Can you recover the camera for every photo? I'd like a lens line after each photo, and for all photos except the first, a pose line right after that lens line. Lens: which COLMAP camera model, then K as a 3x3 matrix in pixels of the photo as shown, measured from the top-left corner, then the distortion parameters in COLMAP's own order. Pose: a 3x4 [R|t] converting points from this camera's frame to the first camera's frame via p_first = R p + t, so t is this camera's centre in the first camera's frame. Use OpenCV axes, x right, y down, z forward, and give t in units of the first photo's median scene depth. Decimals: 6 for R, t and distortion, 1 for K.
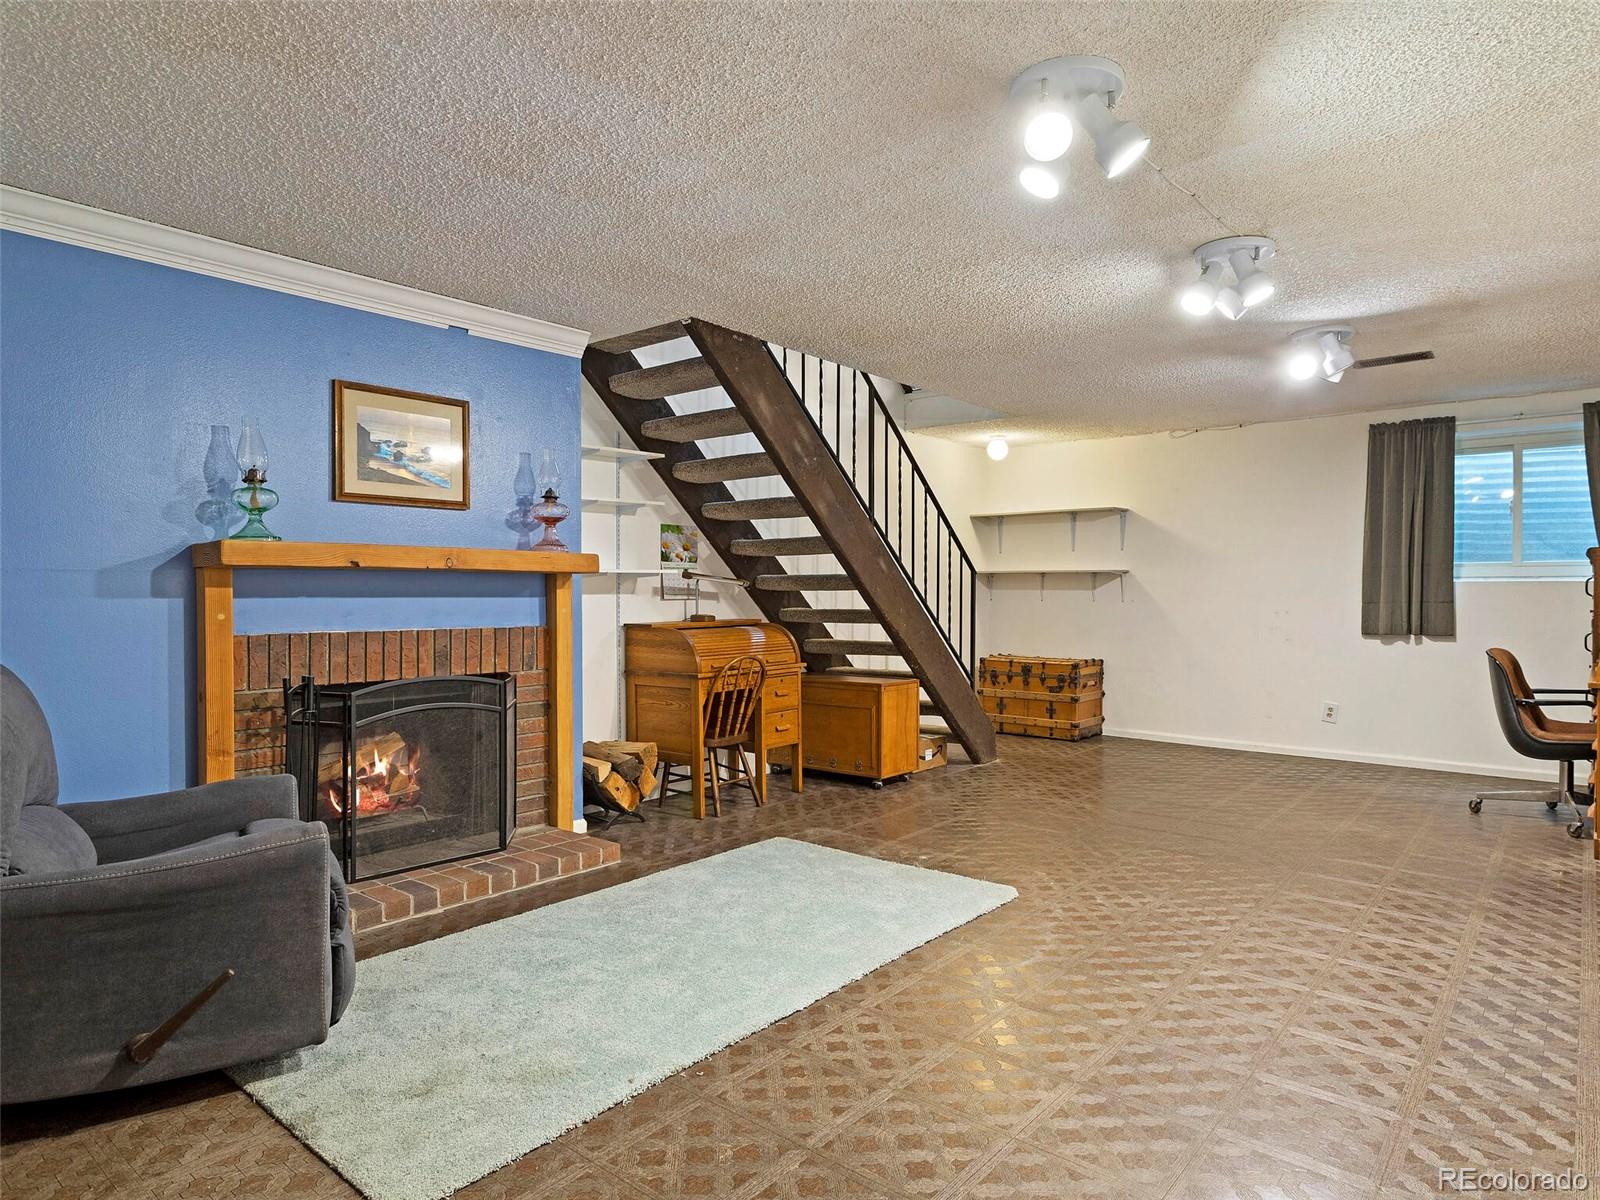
lens RADIAL K [[992.4, 0, 792.1], [0, 992.4, 595.3], [0, 0, 1]] dist [0.000403, 0.003565]
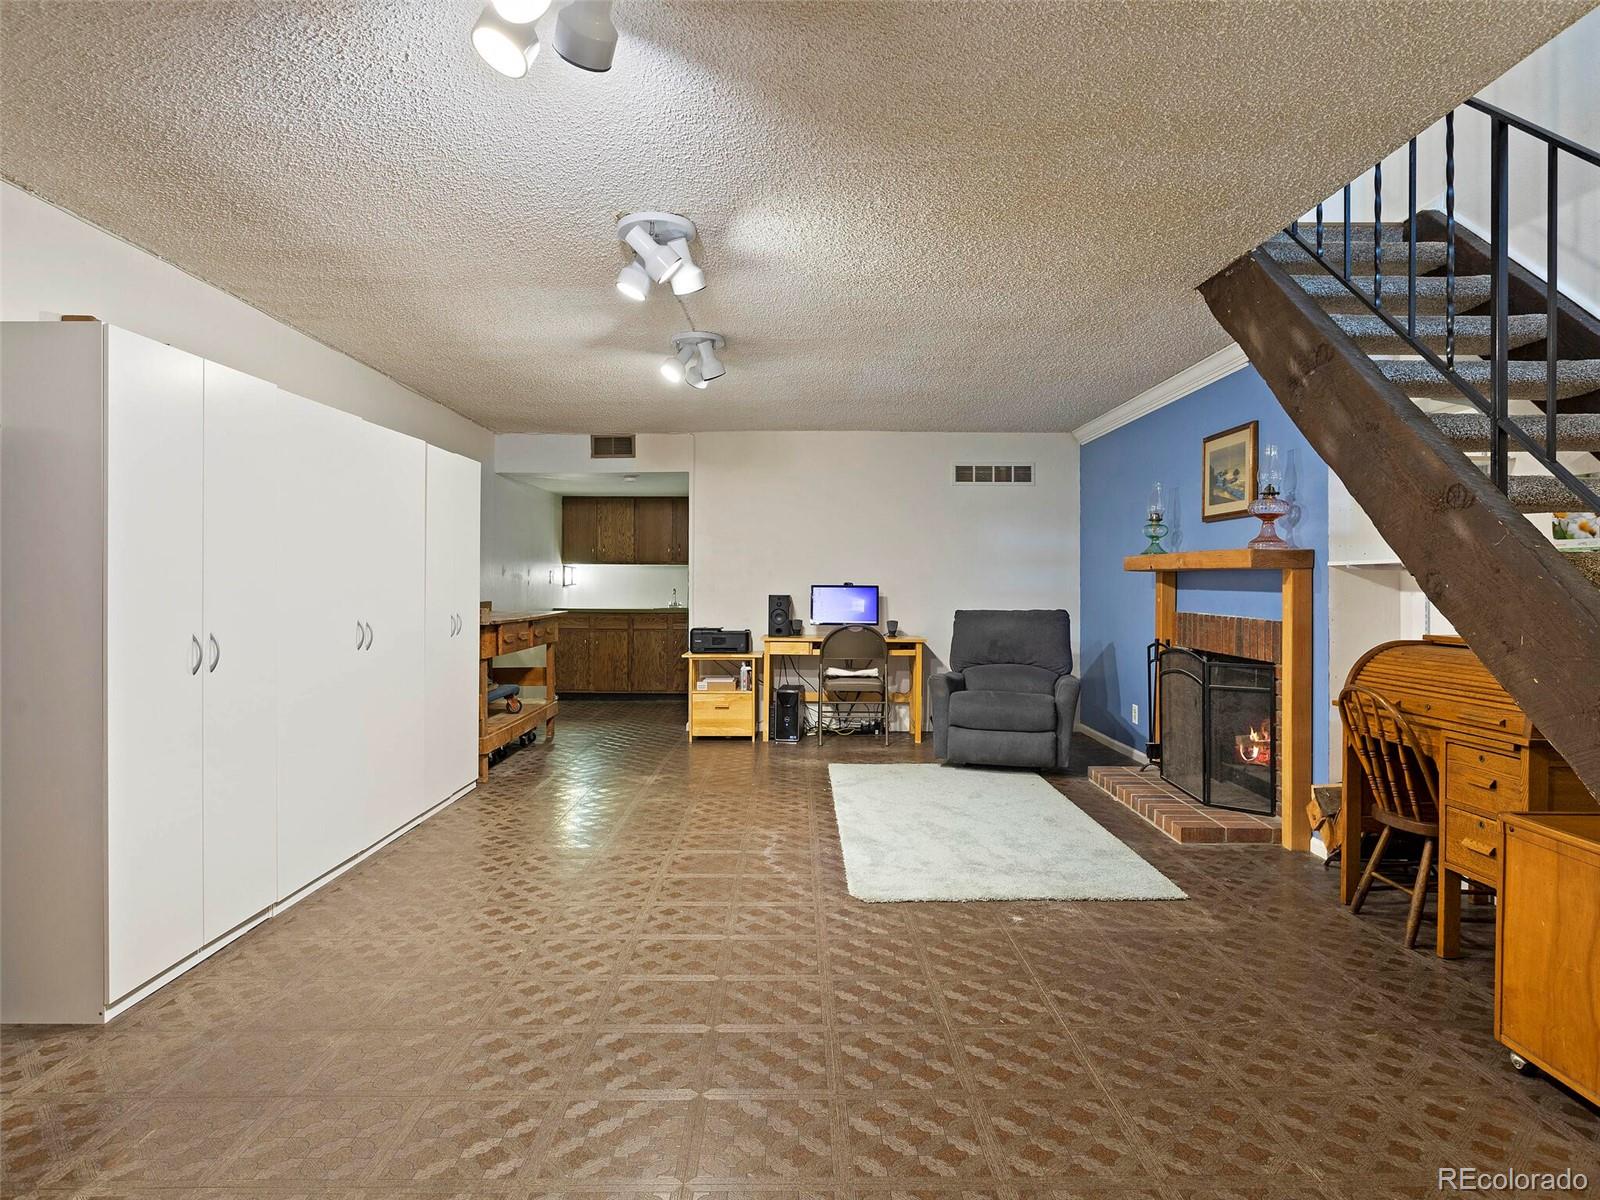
lens RADIAL K [[865.2, 0, 798.5], [0, 865.2, 597.9], [0, 0, 1]] dist [0.000810, -0.001388]
pose [[-0.781696, 0.000858, -0.623659, 0.670016], [-0.008633, 0.999888, 0.012197, -0.001044], [0.623600, 0.014919, -0.781601, 1.361556]]
